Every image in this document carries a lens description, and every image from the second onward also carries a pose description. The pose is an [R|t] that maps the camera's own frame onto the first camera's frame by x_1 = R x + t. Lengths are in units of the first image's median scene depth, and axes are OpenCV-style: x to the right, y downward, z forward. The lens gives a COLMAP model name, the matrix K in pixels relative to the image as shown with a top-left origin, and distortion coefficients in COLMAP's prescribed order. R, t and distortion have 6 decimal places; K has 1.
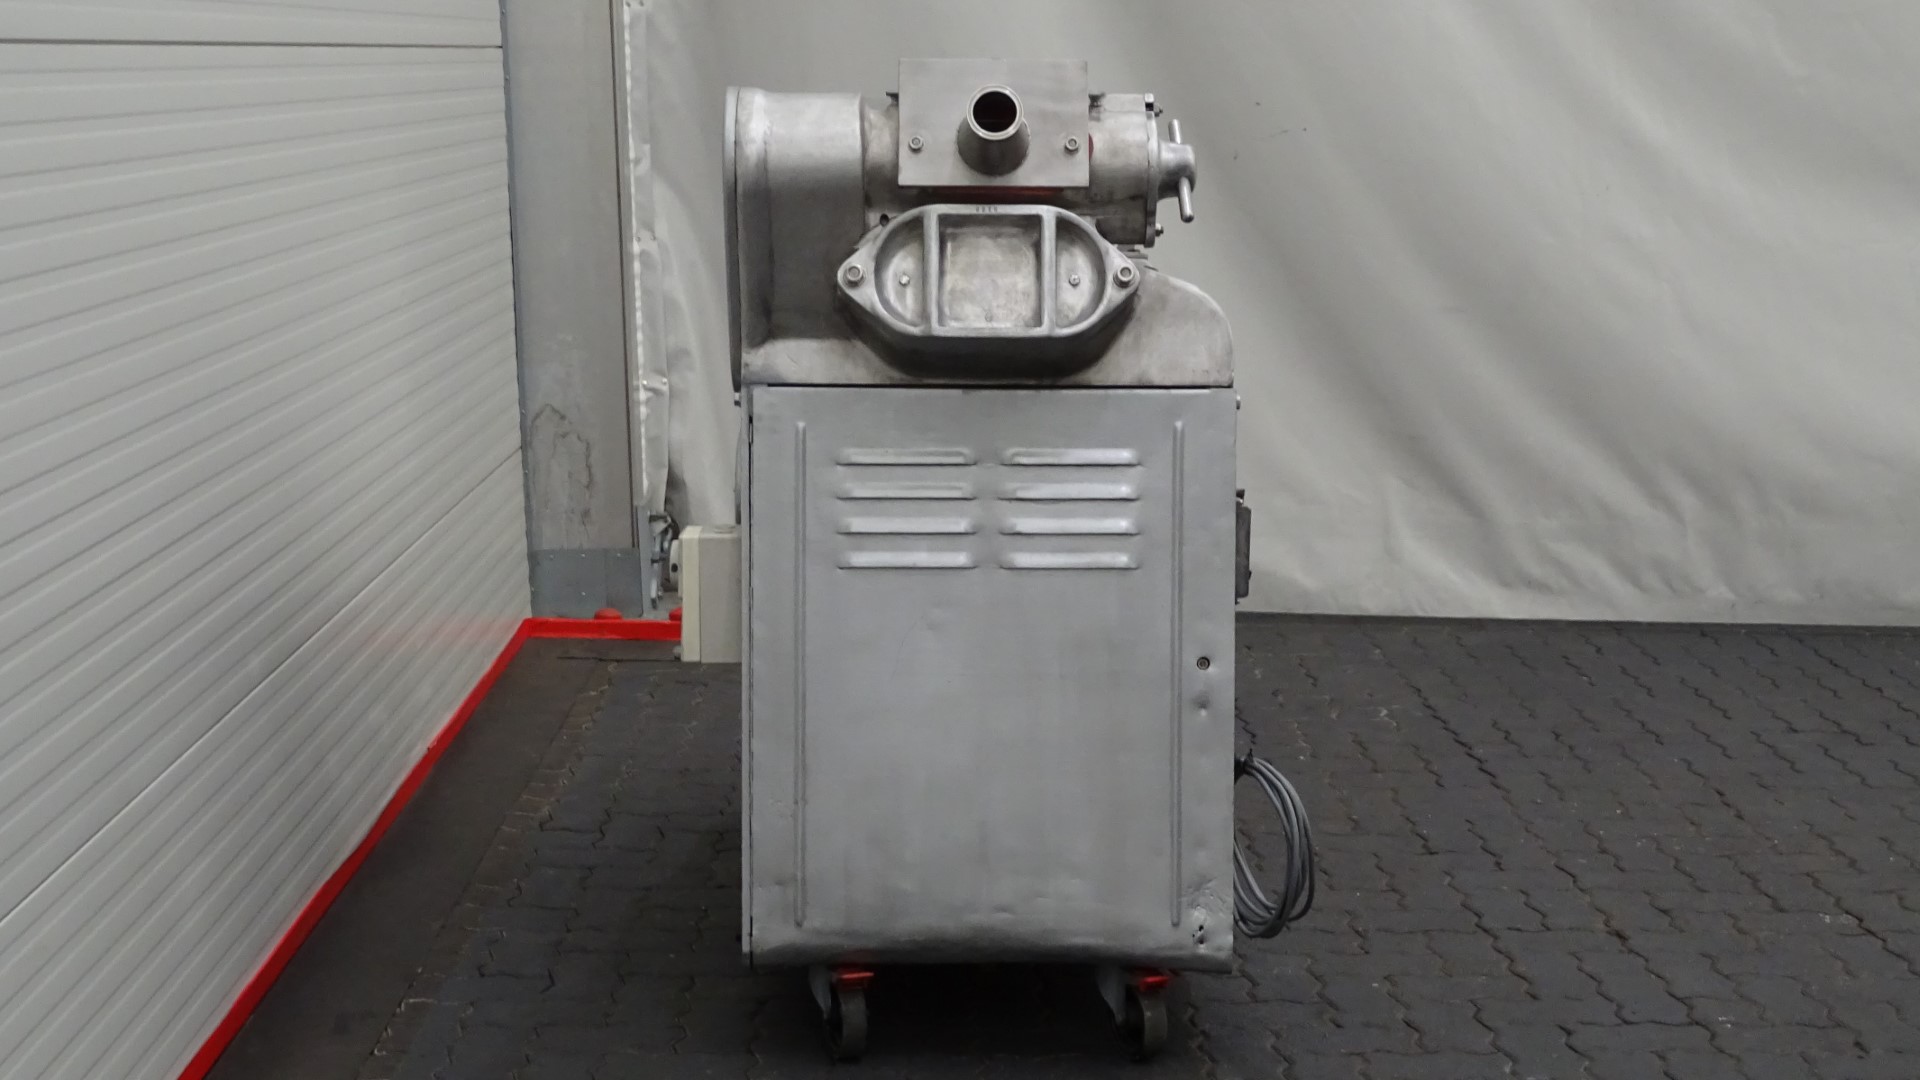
lens RADIAL K [[2380.6, 0, 955.5], [0, 2380.6, 532.5], [0, 0, 1]] dist [0.004145, 0.000000]
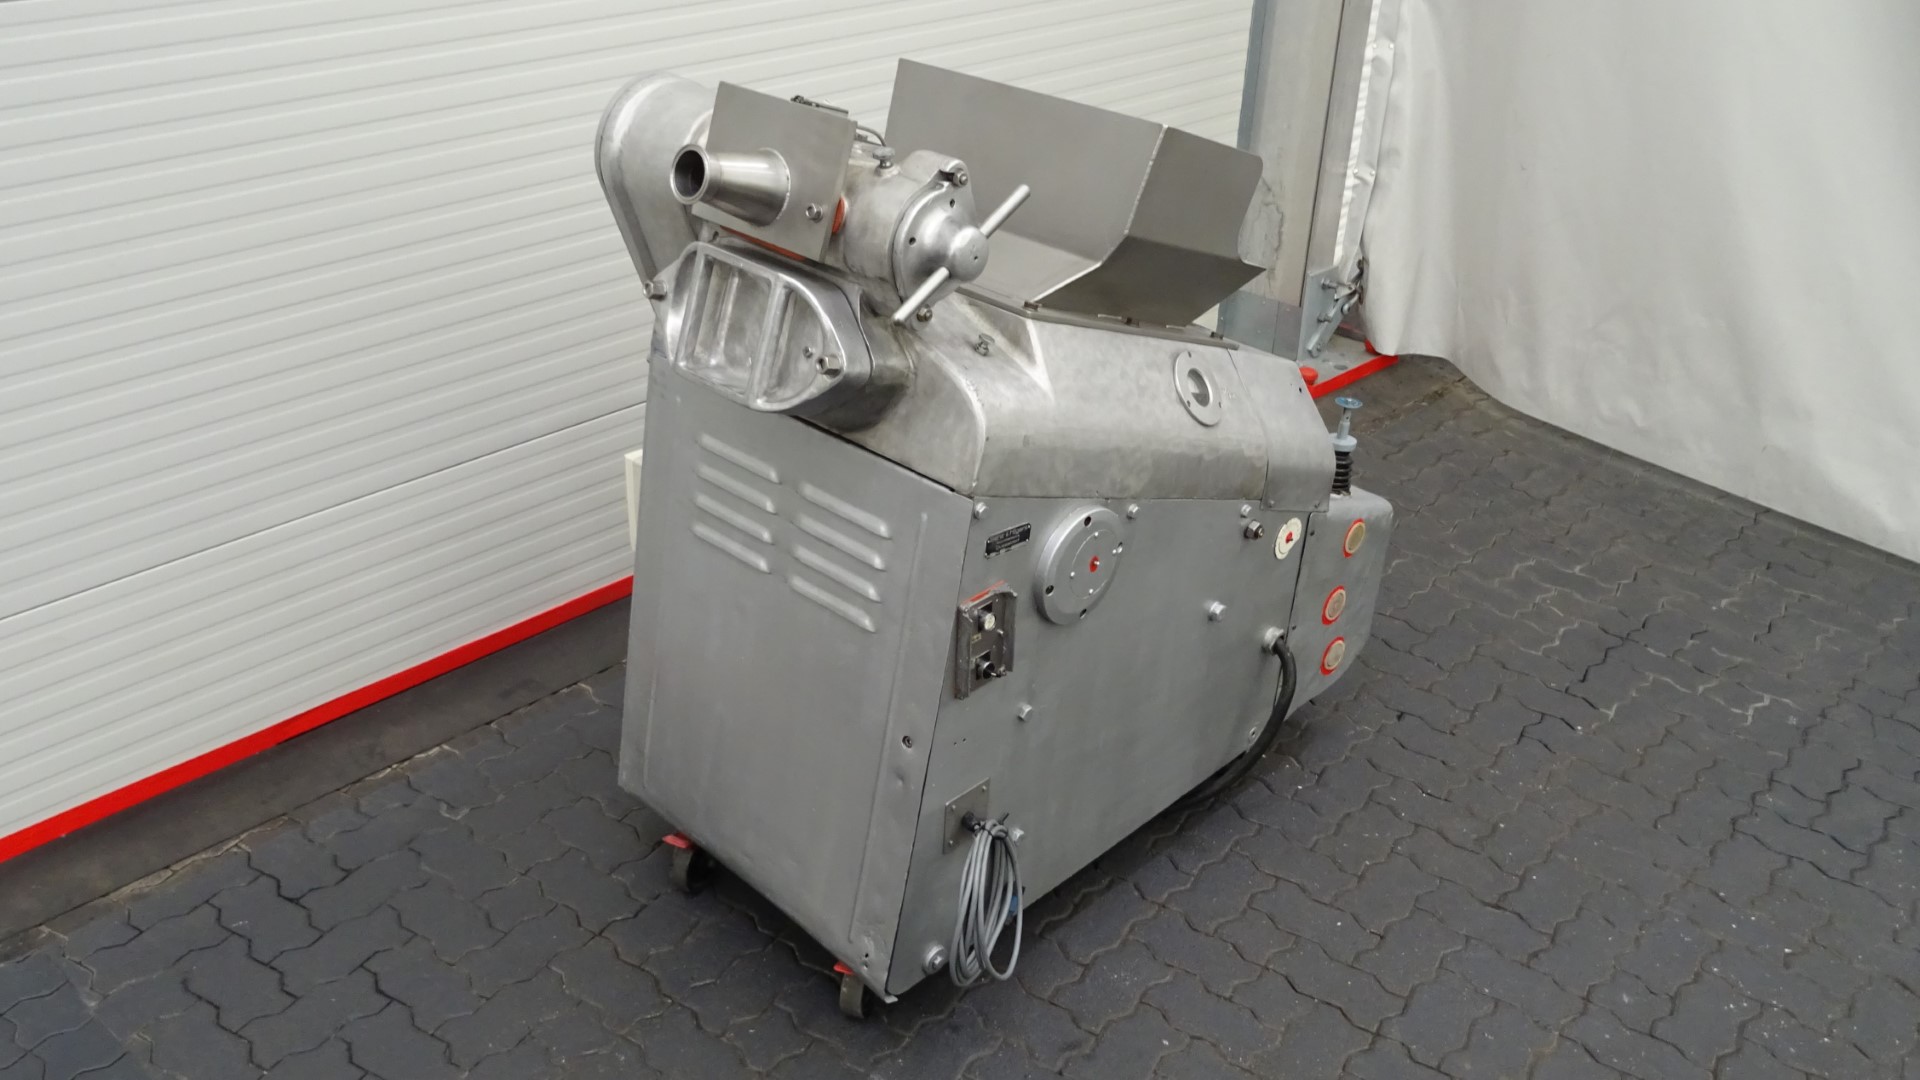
lens RADIAL K [[1508.6, 0, 962.8], [0, 1508.6, 559.6], [0, 0, 1]] dist [0.001674, 0.004707]
pose [[0.725289, 0.362278, -0.585414, 0.243510], [-0.161283, 0.916094, 0.367097, -0.132641], [0.669286, -0.171834, 0.722862, 0.295090]]
